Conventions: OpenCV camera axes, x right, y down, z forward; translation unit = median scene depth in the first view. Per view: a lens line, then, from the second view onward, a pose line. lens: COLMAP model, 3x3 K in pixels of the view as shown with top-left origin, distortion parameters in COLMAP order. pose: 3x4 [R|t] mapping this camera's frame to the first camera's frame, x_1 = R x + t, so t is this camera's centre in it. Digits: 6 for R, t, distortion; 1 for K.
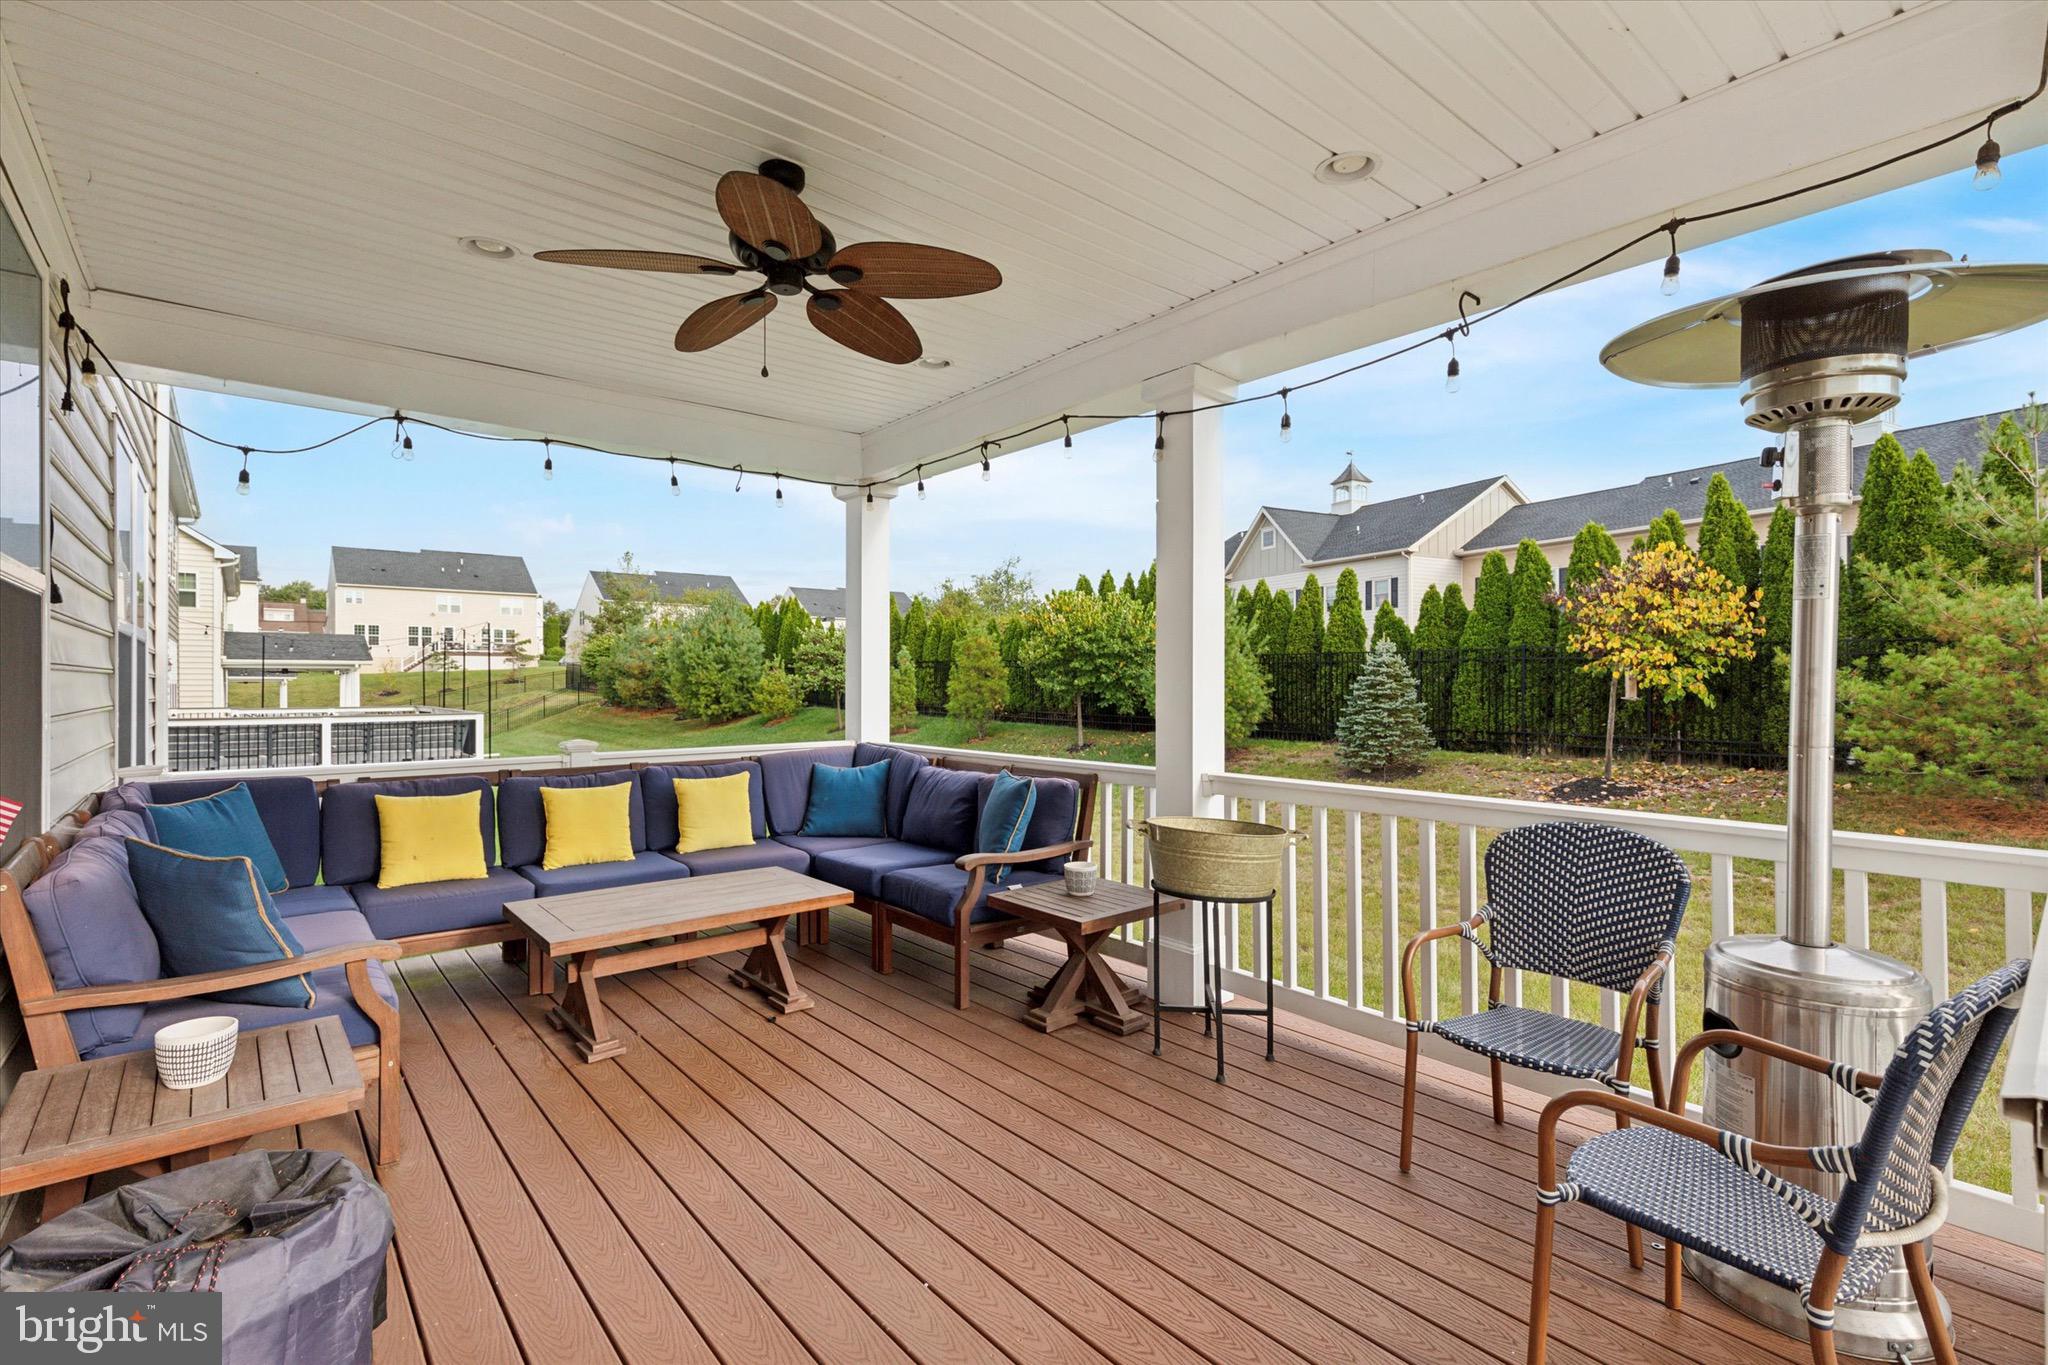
lens RADIAL K [[944.5, 0, 1023.3], [0, 944.5, 677.1], [0, 0, 1]] dist [0.003571, 0.000845]
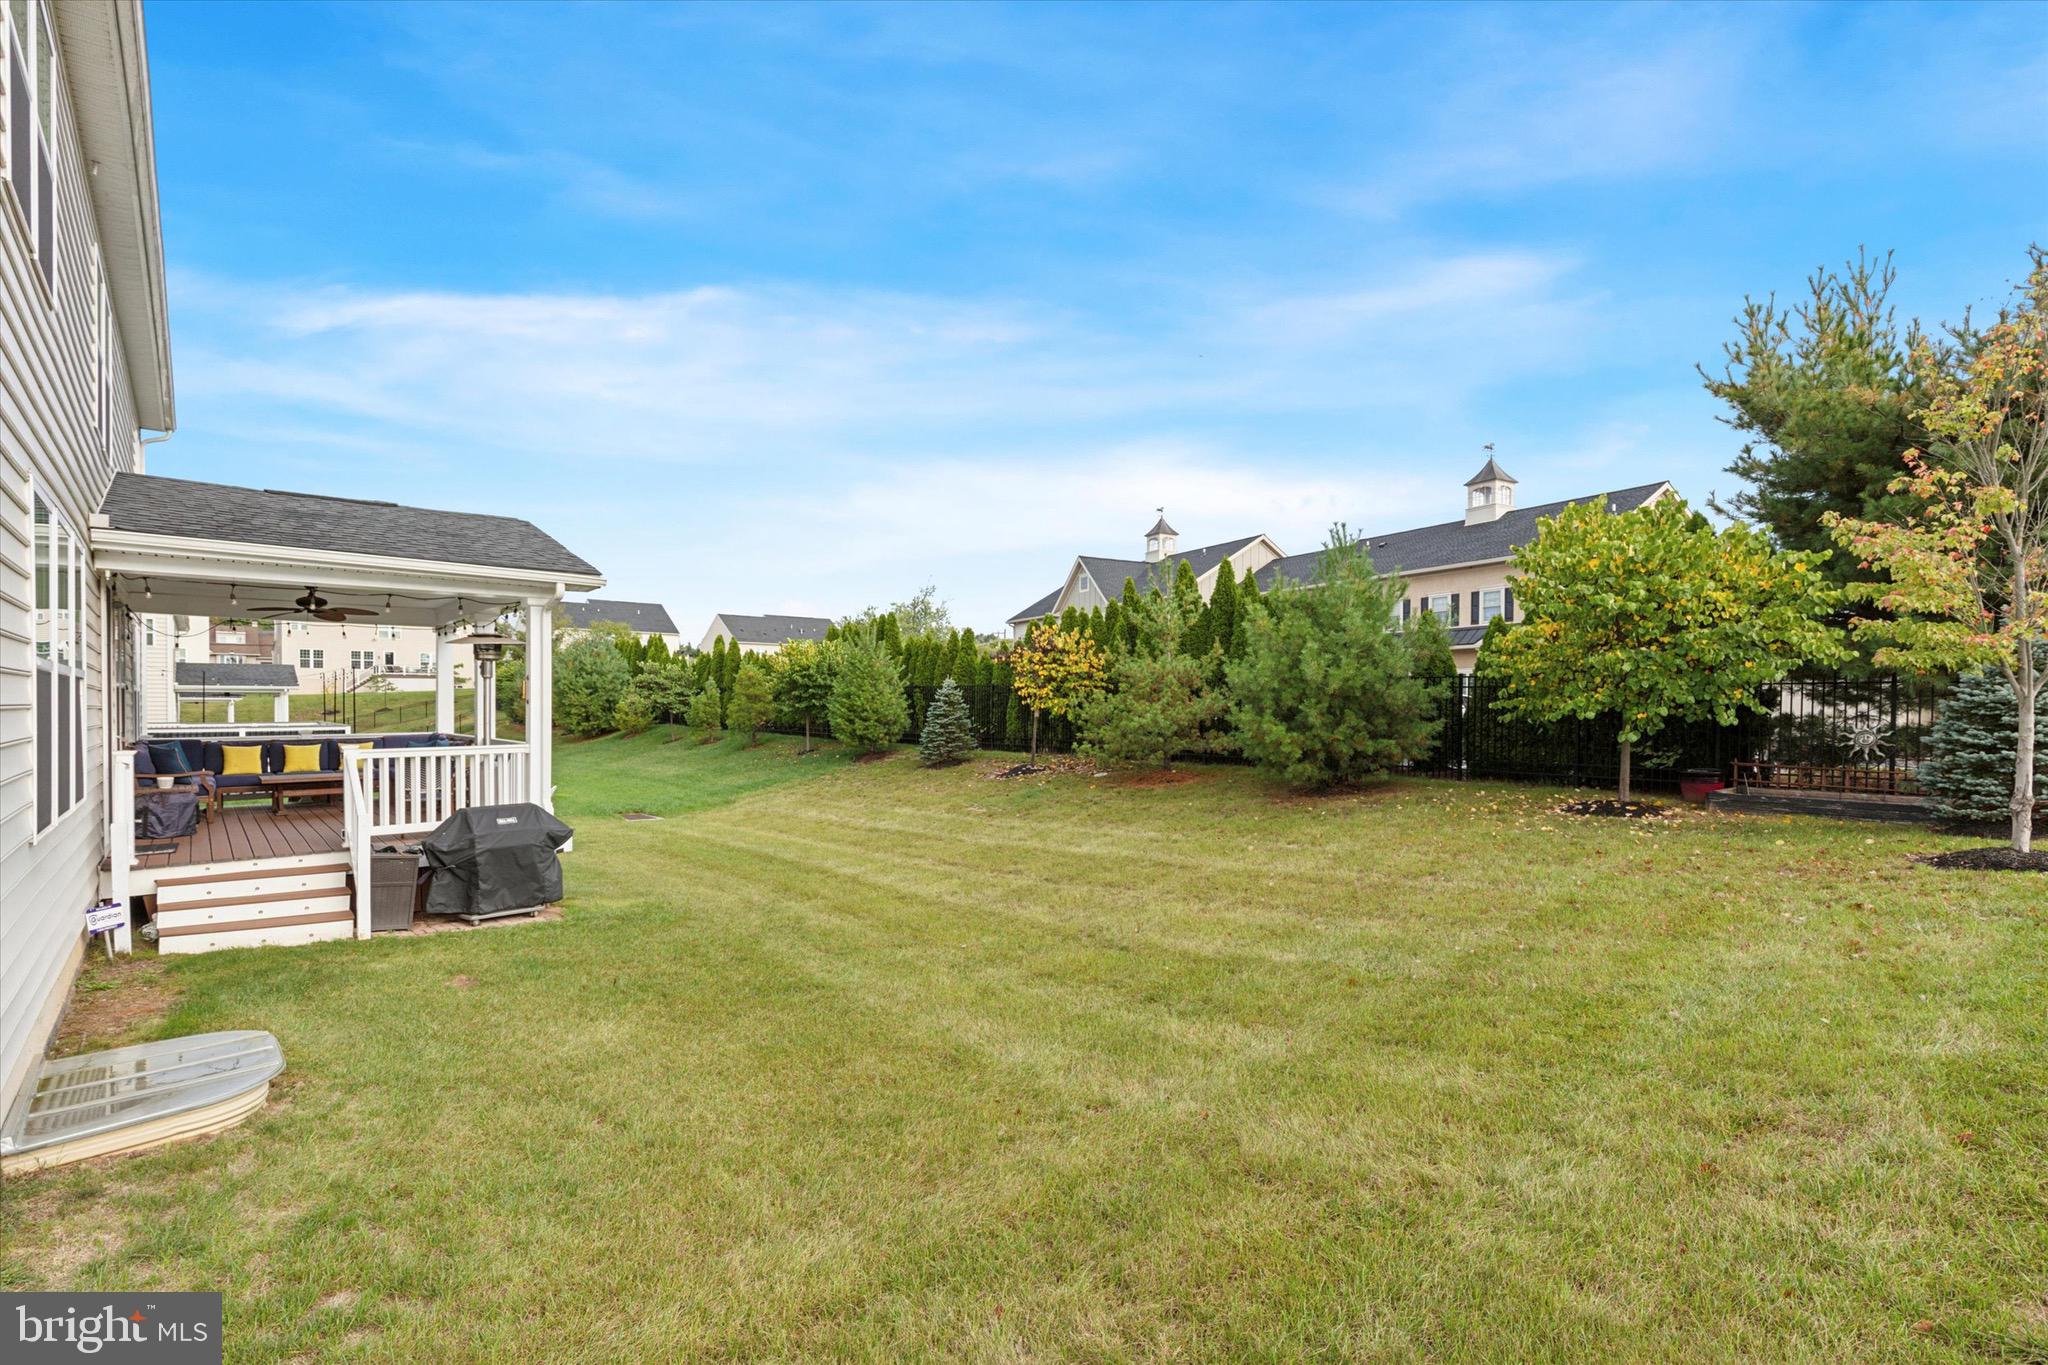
lens RADIAL K [[944.5, 0, 1035.0], [0, 944.5, 723.2], [0, 0, 1]] dist [0.003571, 0.000845]
pose [[0.999453, 0.001583, 0.033026, 0.234039], [-0.002490, 0.999620, 0.027454, -0.004797], [-0.032970, -0.027521, 0.999077, -0.273156]]
